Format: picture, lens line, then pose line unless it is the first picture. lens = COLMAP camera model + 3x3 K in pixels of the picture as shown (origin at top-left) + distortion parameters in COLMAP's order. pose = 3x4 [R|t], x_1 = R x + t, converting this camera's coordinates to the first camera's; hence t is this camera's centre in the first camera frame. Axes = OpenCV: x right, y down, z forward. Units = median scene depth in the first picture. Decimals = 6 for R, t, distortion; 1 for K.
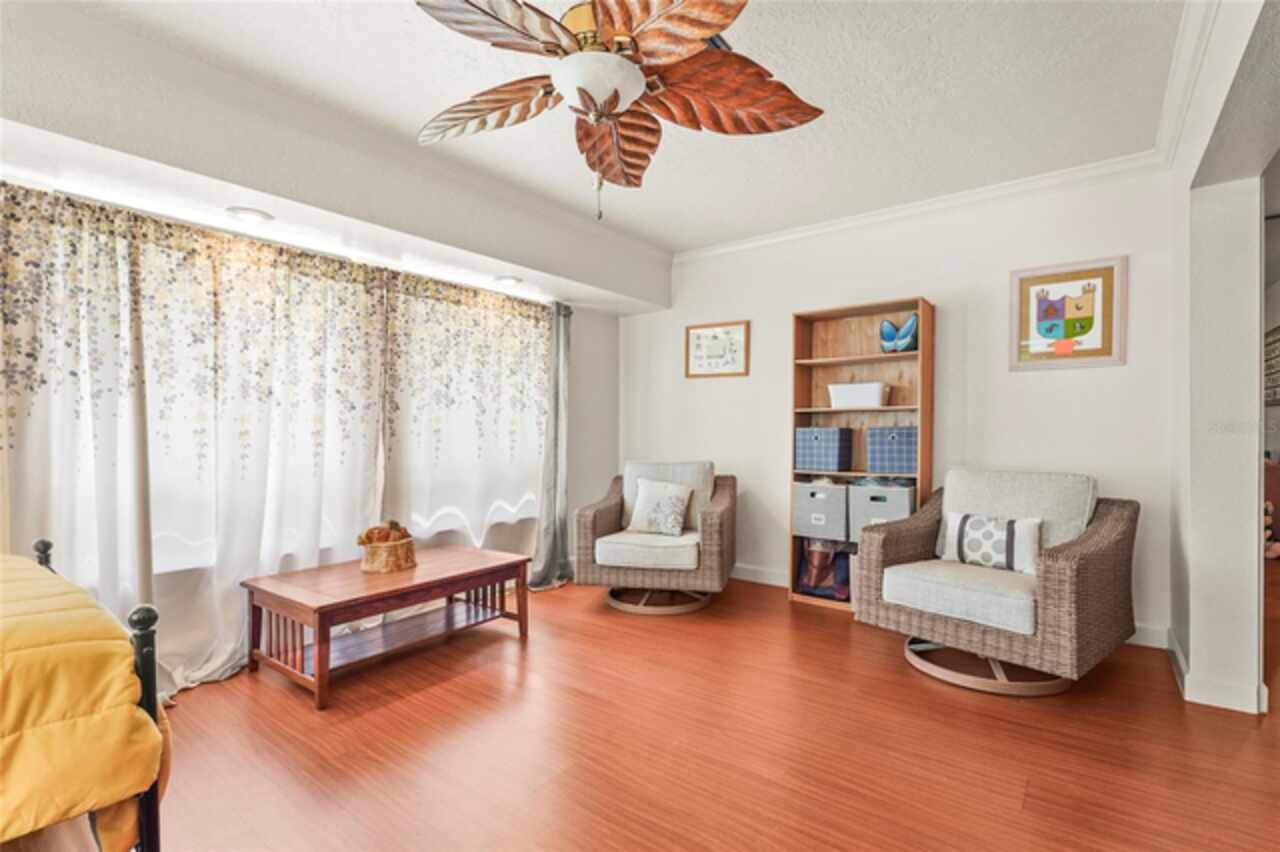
lens RADIAL K [[584.3, 0, 642.3], [0, 584.3, 434.3], [0, 0, 1]] dist [-0.002908, 0.000576]
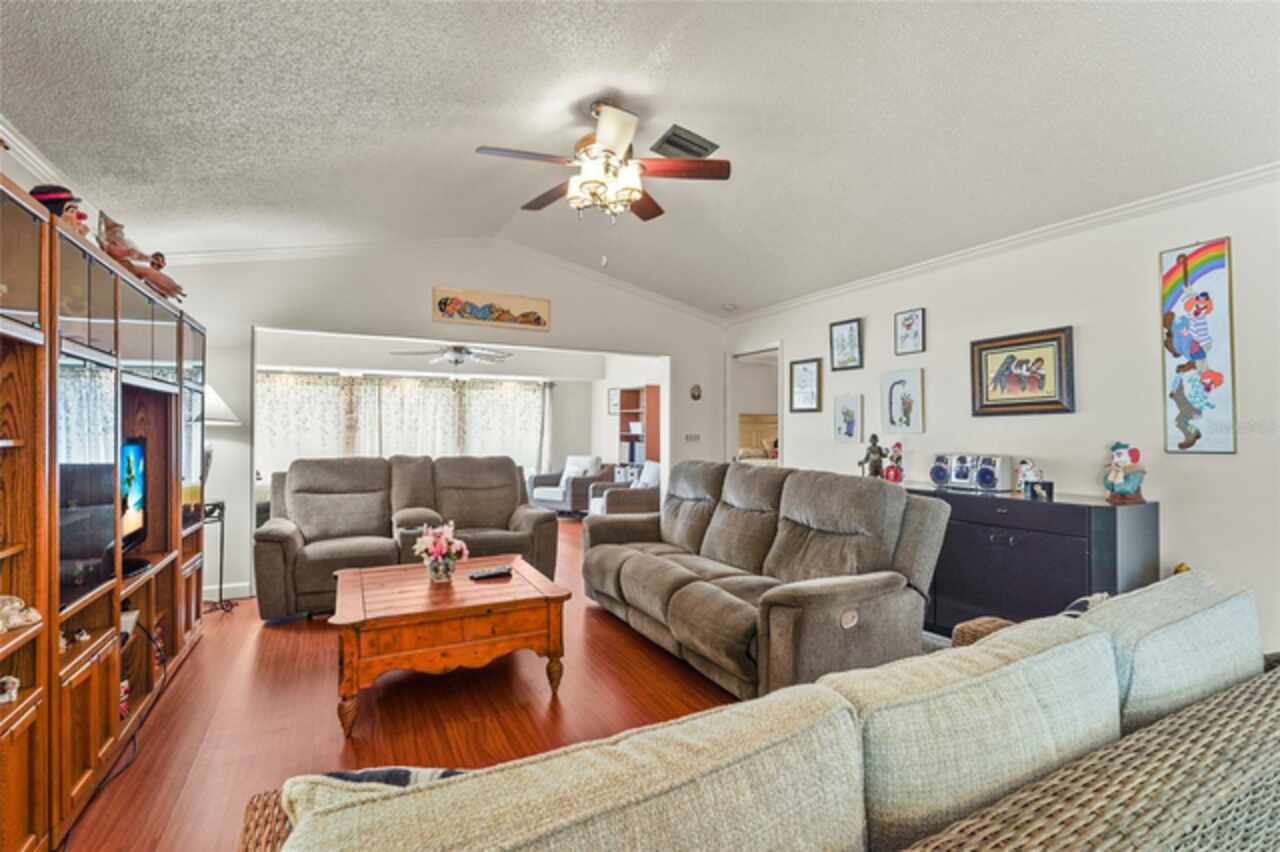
lens RADIAL K [[584.3, 0, 647.6], [0, 584.3, 429.0], [0, 0, 1]] dist [-0.002908, 0.000576]
pose [[0.906376, -0.000731, -0.422472, 1.442906], [-0.003552, 0.999950, -0.009350, -0.040967], [0.422458, 0.009975, 0.906328, -1.036177]]
